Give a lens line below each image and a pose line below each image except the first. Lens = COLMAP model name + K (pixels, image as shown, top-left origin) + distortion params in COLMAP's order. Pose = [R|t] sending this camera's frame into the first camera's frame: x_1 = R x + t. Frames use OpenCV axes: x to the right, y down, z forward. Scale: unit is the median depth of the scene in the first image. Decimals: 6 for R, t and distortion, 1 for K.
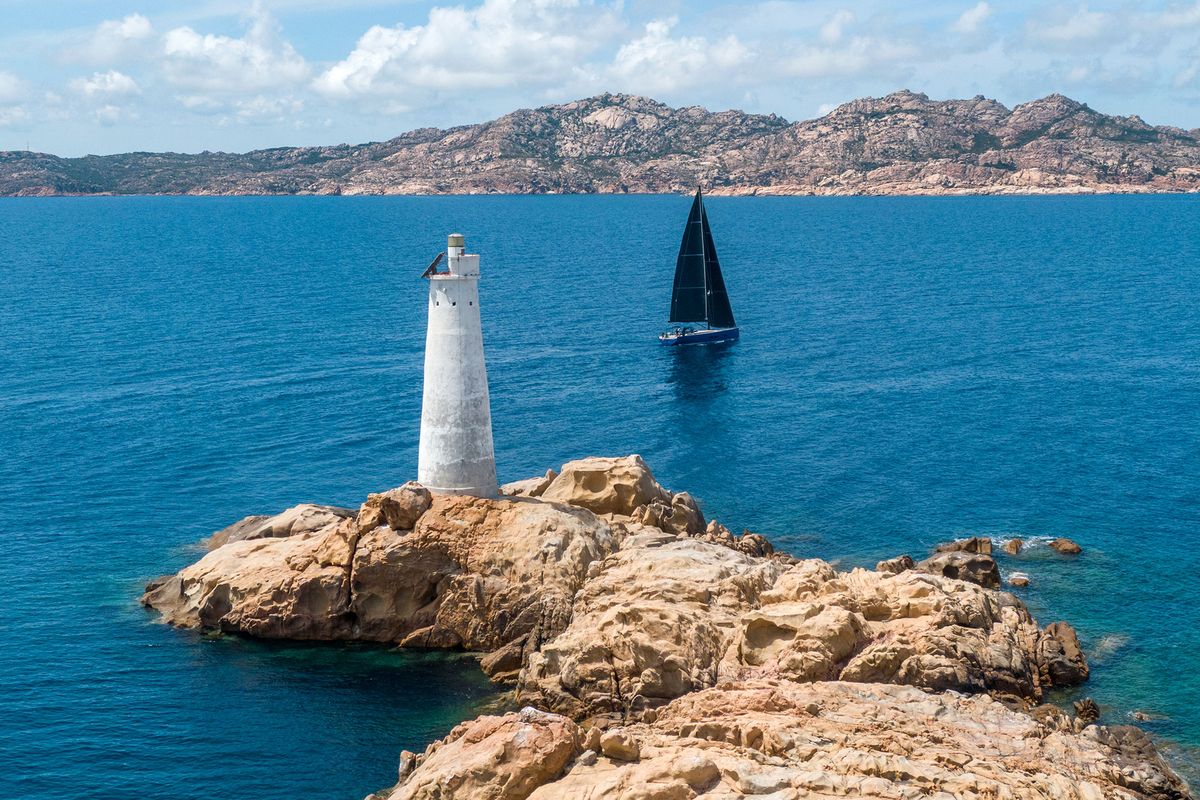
lens RADIAL K [[1810.7, 0, 600.0], [0, 1810.7, 400.0], [0, 0, 1]] dist [0.089588, -0.284277]
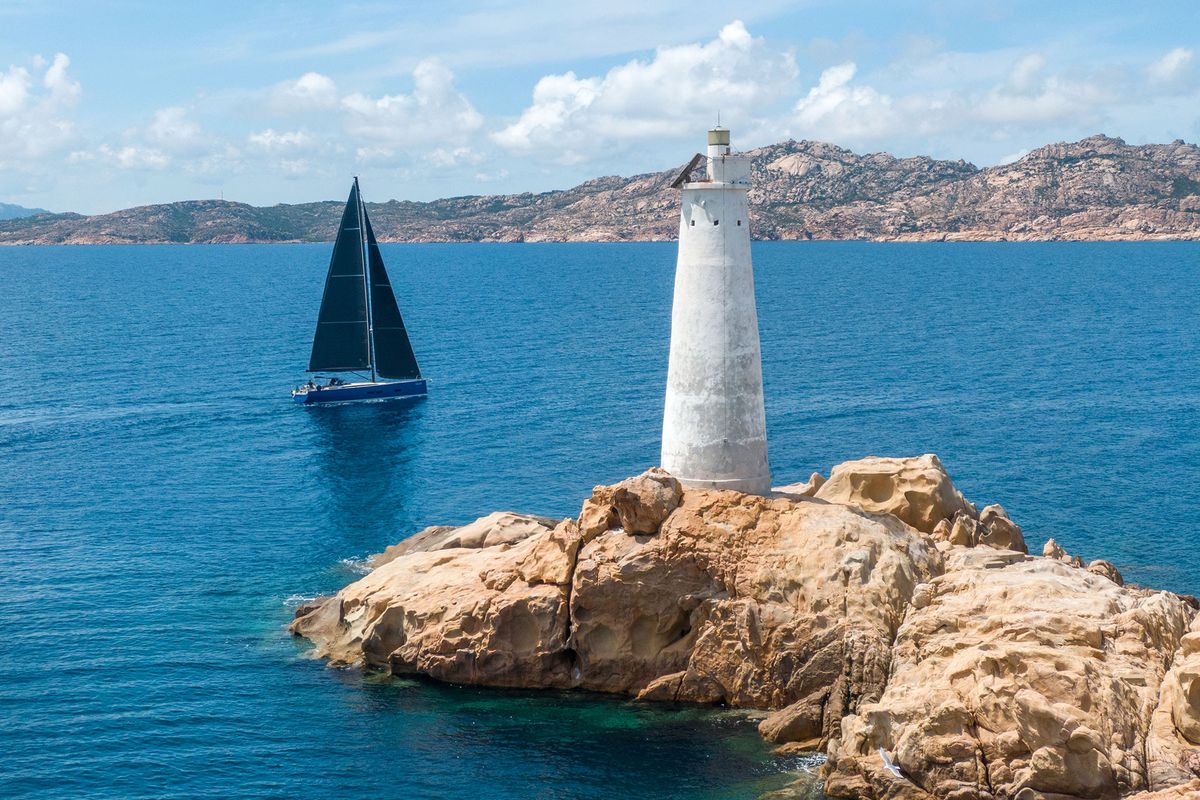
lens RADIAL K [[1810.7, 0, 600.0], [0, 1810.7, 400.0], [0, 0, 1]] dist [0.089588, -0.284277]
pose [[0.995151, 0.009919, -0.097854, -0.048573], [-0.012639, 0.999550, -0.027217, 0.032809], [0.097540, 0.028322, 0.994829, 0.248180]]
